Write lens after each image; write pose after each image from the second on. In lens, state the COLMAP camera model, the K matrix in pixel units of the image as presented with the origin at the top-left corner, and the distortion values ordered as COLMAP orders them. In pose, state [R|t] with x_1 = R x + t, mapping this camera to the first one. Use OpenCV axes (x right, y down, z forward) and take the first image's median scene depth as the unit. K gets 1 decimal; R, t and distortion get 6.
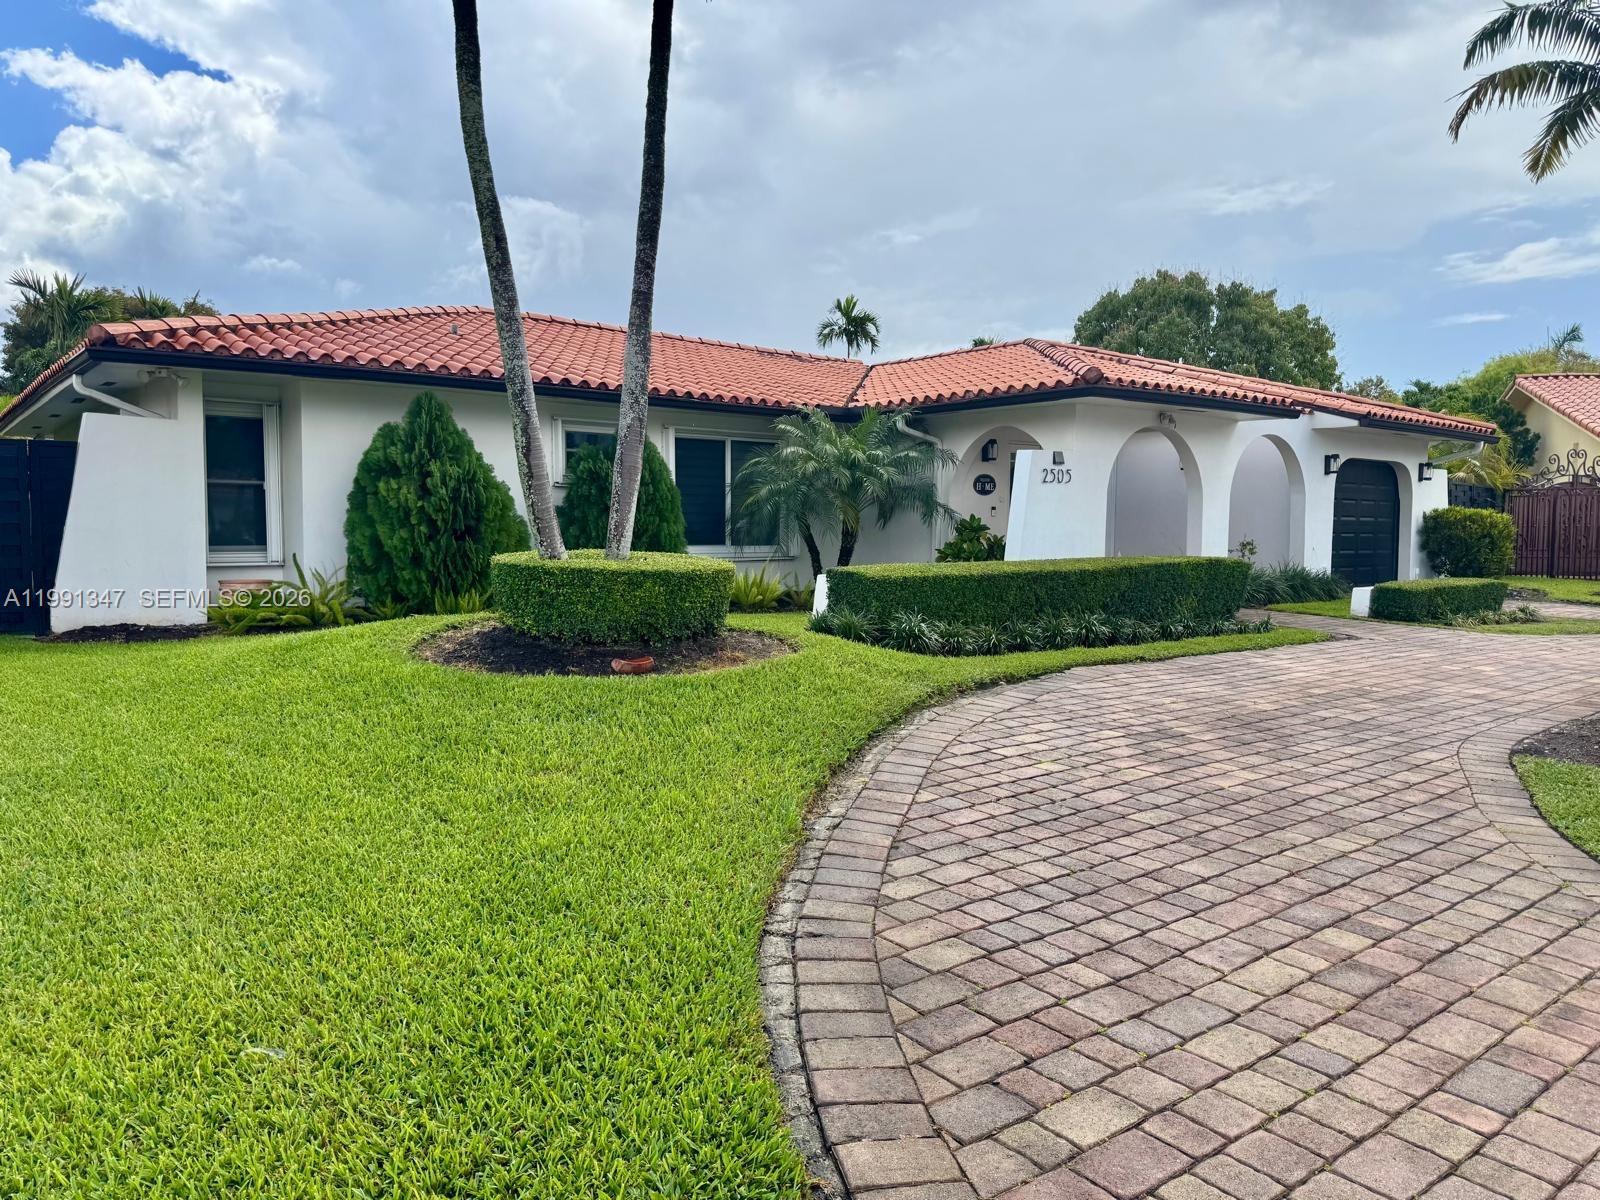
lens RADIAL K [[1127.8, 0, 800.0], [0, 1127.8, 600.0], [0, 0, 1]] dist [0.003579, -0.026387]
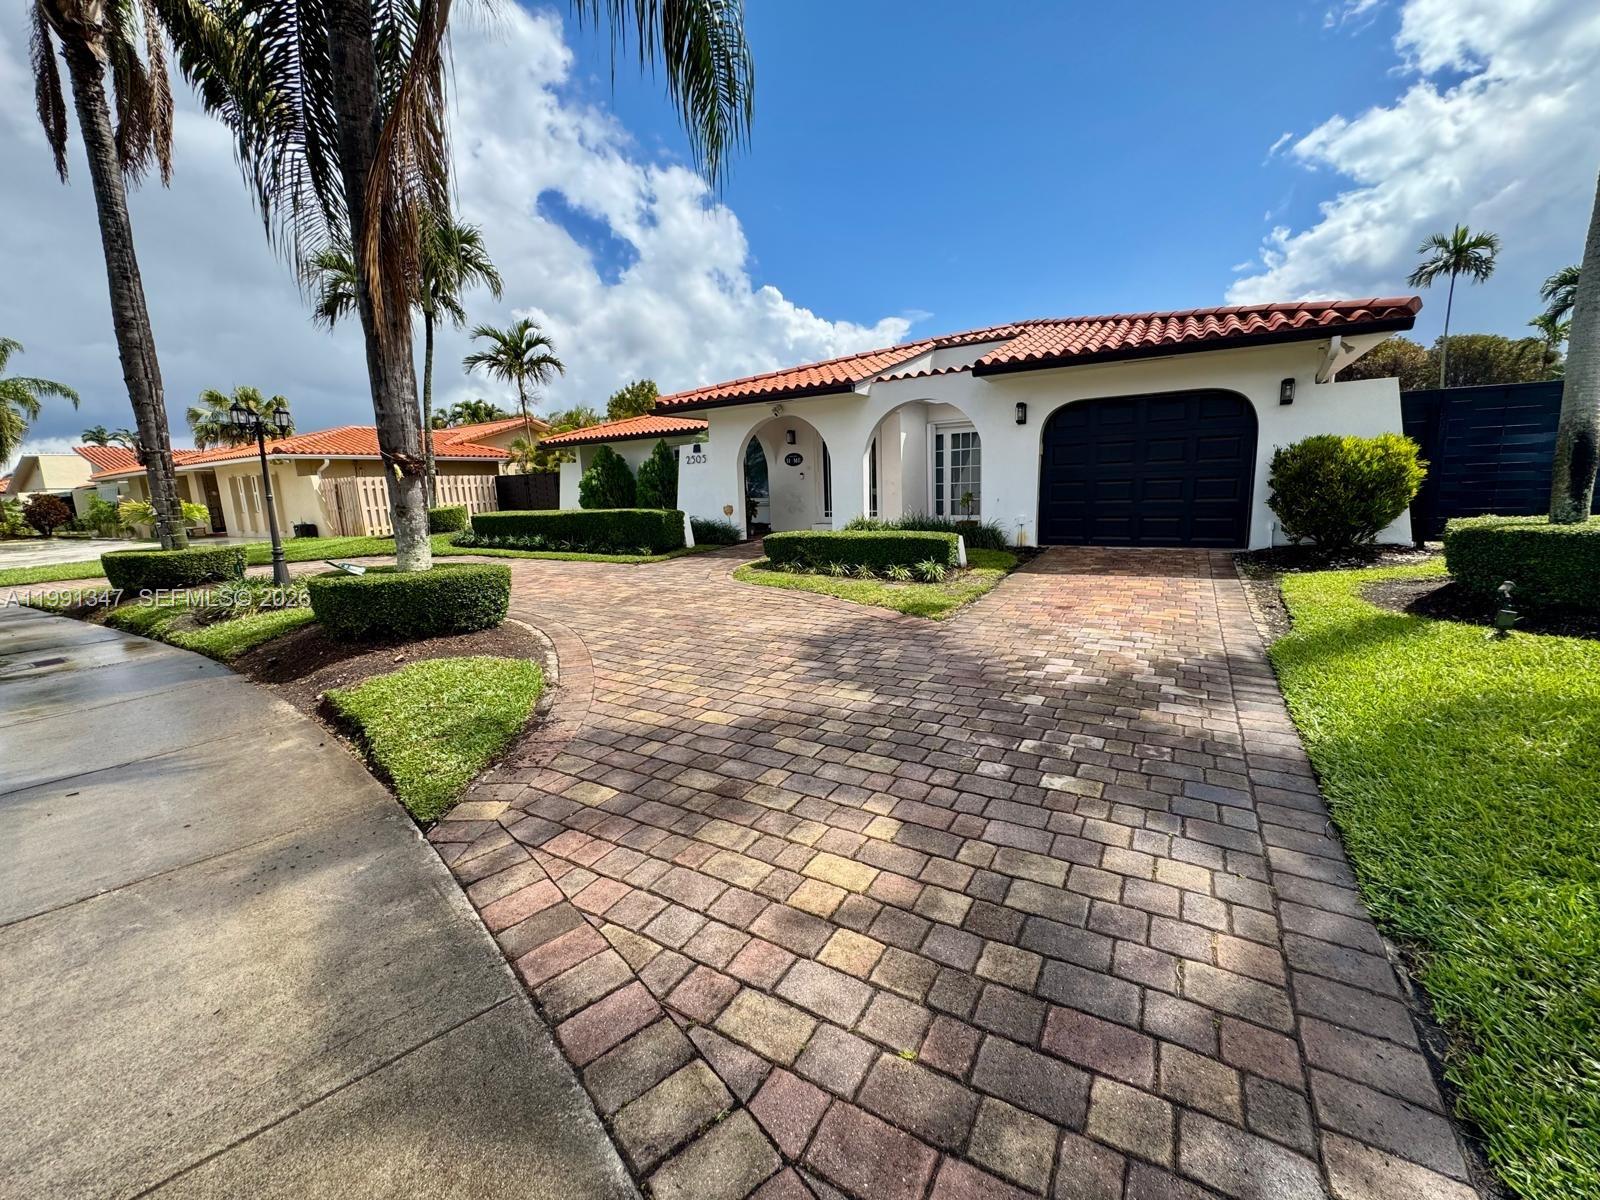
lens RADIAL K [[635.8, 0, 797.5], [0, 635.8, 595.9], [0, 0, 1]] dist [-0.008345, -0.000322]
pose [[0.344668, 0.145863, -0.927323, 1.023661], [-0.028886, 0.989034, 0.144833, -0.041873], [0.938280, -0.023132, 0.345102, 0.692962]]
